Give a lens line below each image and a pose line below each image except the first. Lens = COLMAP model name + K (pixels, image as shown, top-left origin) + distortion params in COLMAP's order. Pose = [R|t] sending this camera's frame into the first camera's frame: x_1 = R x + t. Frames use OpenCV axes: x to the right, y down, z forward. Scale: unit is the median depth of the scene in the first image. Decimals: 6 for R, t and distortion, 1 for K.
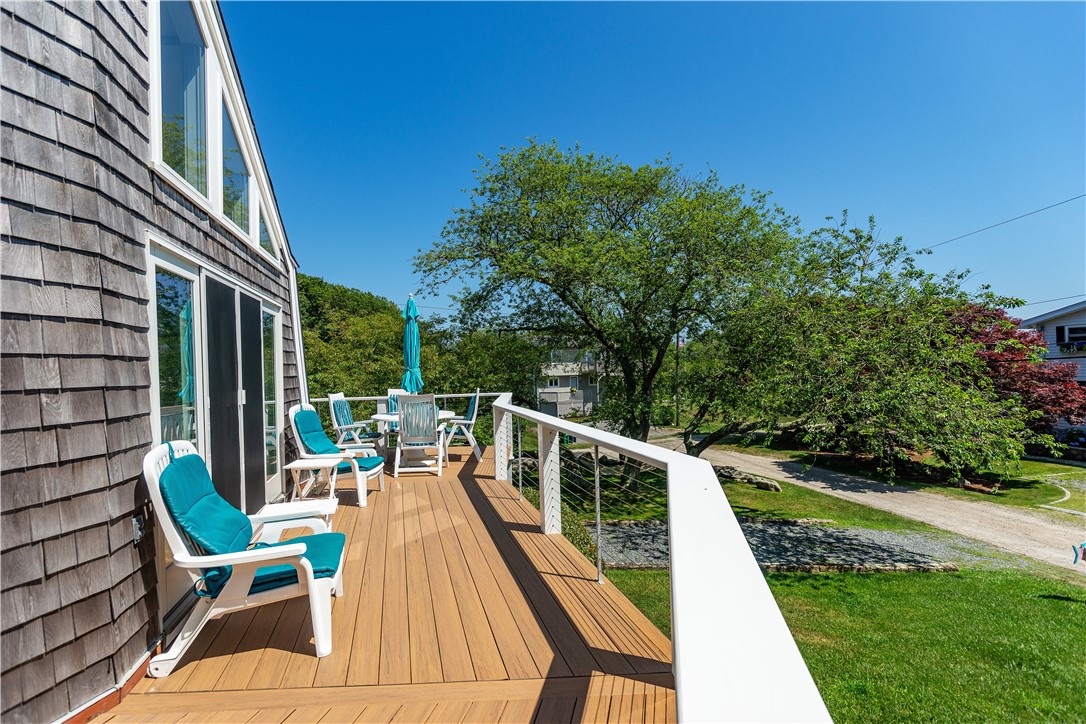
lens RADIAL K [[512.7, 0, 543.0], [0, 512.7, 362.0], [0, 0, 1]] dist [-0.001549, 0.000109]
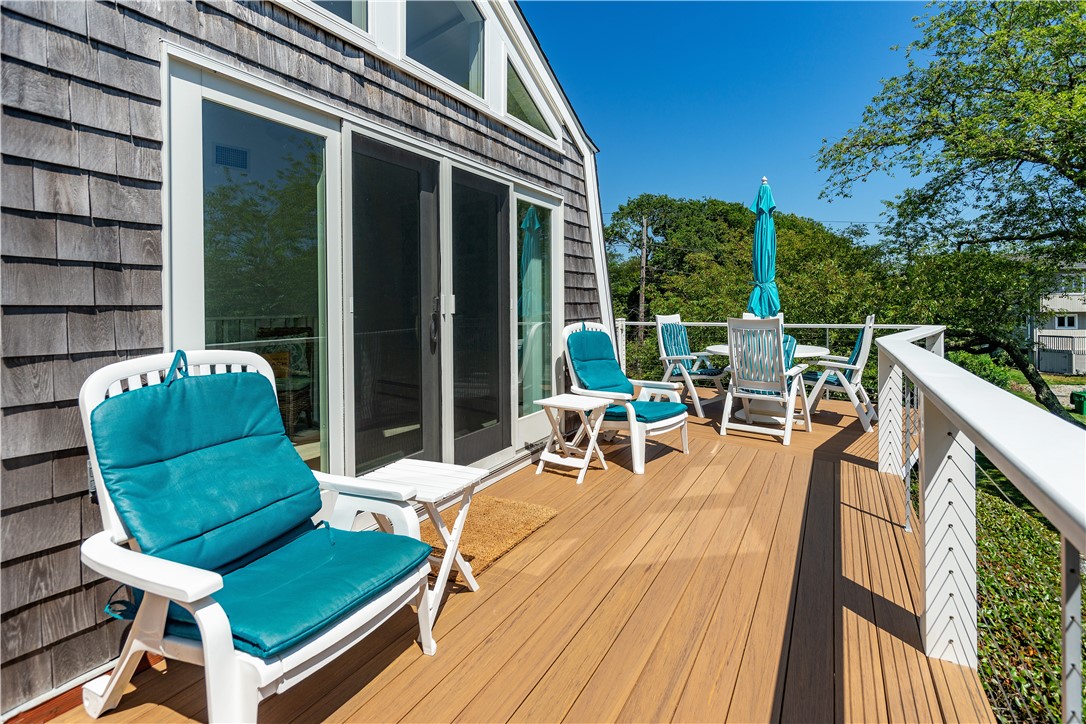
lens RADIAL K [[535.2, 0, 576.8], [0, 535.2, 304.0], [0, 0, 1]] dist [-0.000501, -0.000251]
pose [[0.746689, 0.019513, -0.664887, 0.041846], [-0.005661, 0.999720, 0.022982, 0.025426], [0.665149, -0.013396, 0.746590, 0.274495]]
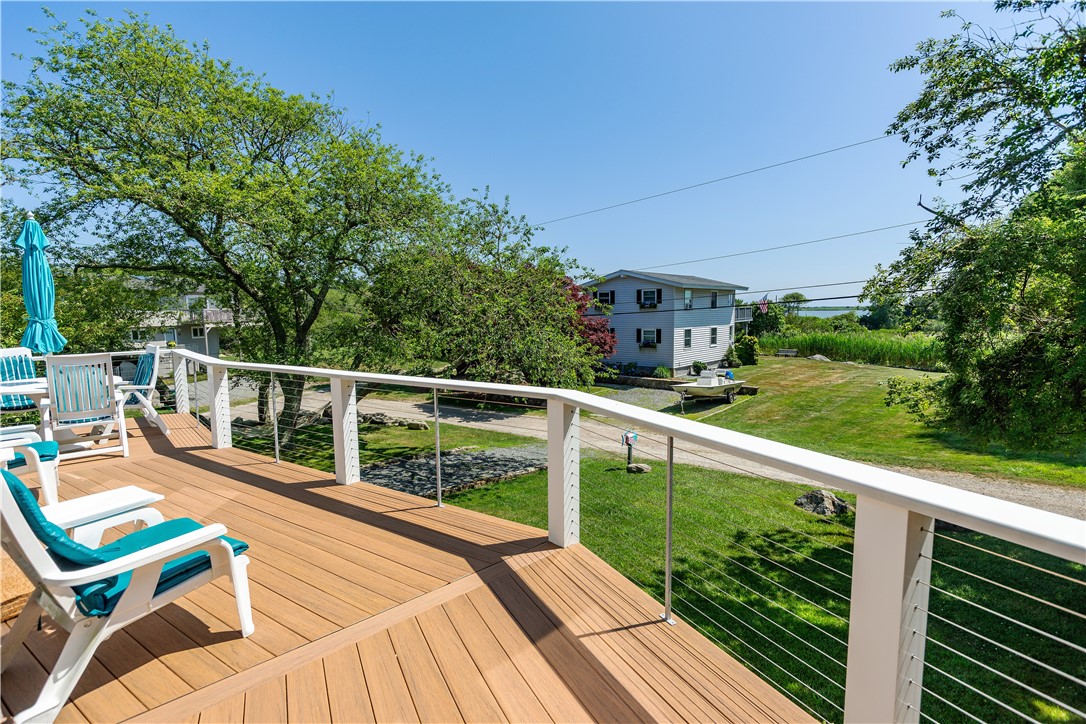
lens RADIAL K [[512.7, 0, 543.0], [0, 512.7, 362.0], [0, 0, 1]] dist [-0.001549, 0.000109]
pose [[0.752908, -0.047231, 0.656429, -0.199917], [-0.016465, 0.995757, 0.090532, -0.004485], [-0.657920, -0.078970, 0.748936, -0.003799]]
